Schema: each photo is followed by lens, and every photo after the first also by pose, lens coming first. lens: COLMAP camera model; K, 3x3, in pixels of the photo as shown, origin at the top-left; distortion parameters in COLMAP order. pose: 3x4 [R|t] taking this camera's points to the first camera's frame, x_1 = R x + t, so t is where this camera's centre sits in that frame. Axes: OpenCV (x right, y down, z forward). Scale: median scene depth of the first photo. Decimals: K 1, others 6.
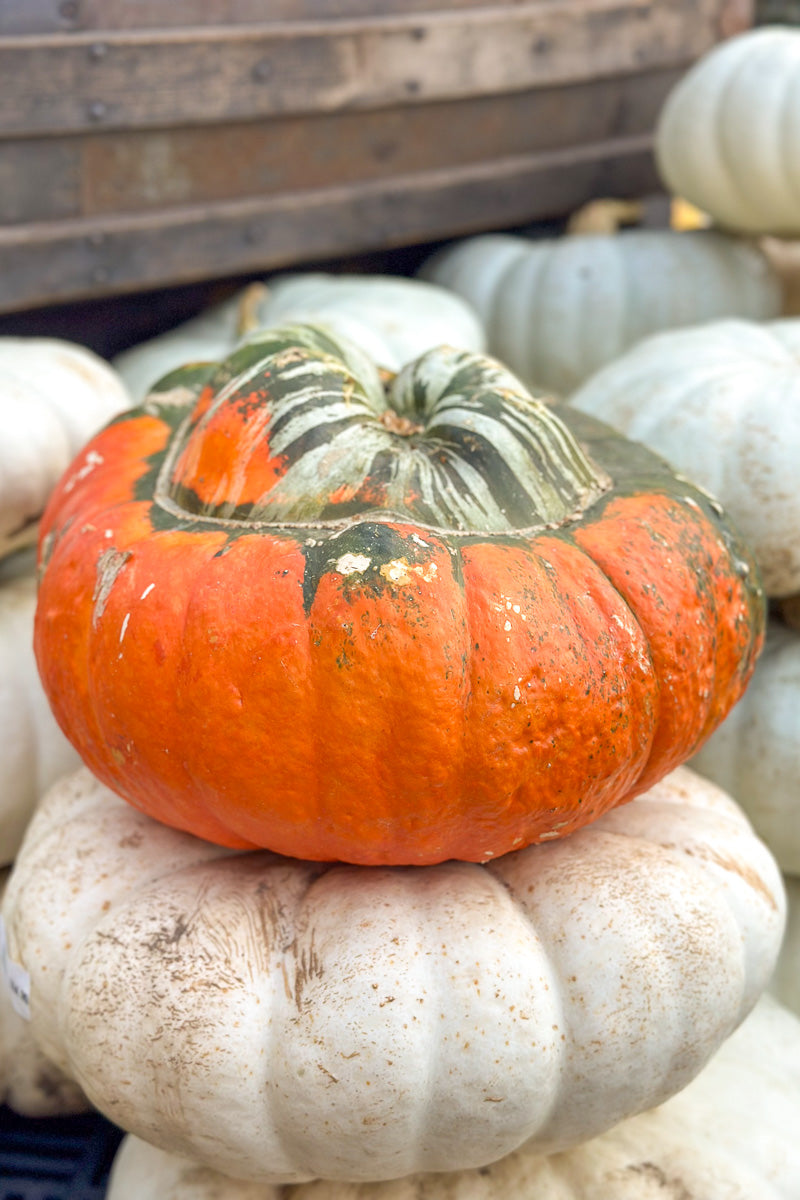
lens RADIAL K [[1692.7, 0, 398.9], [0, 1692.7, 631.3], [0, 0, 1]] dist [0.144256, -0.083447]
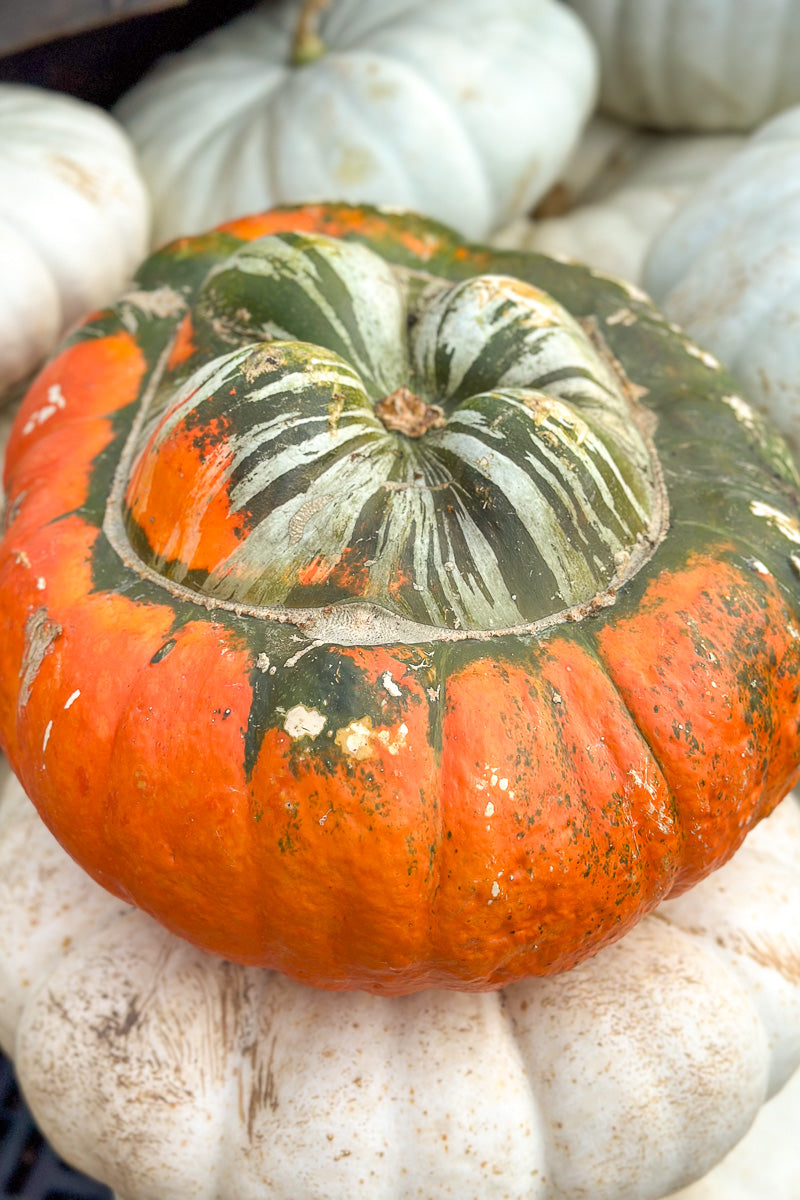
lens RADIAL K [[1692.7, 0, 398.9], [0, 1692.7, 631.3], [0, 0, 1]] dist [0.144256, -0.083447]
pose [[0.993255, 0.065651, -0.095577, 0.086416], [-0.028387, 0.936869, 0.348526, -0.339940], [0.112424, -0.343462, 0.932413, 0.242618]]
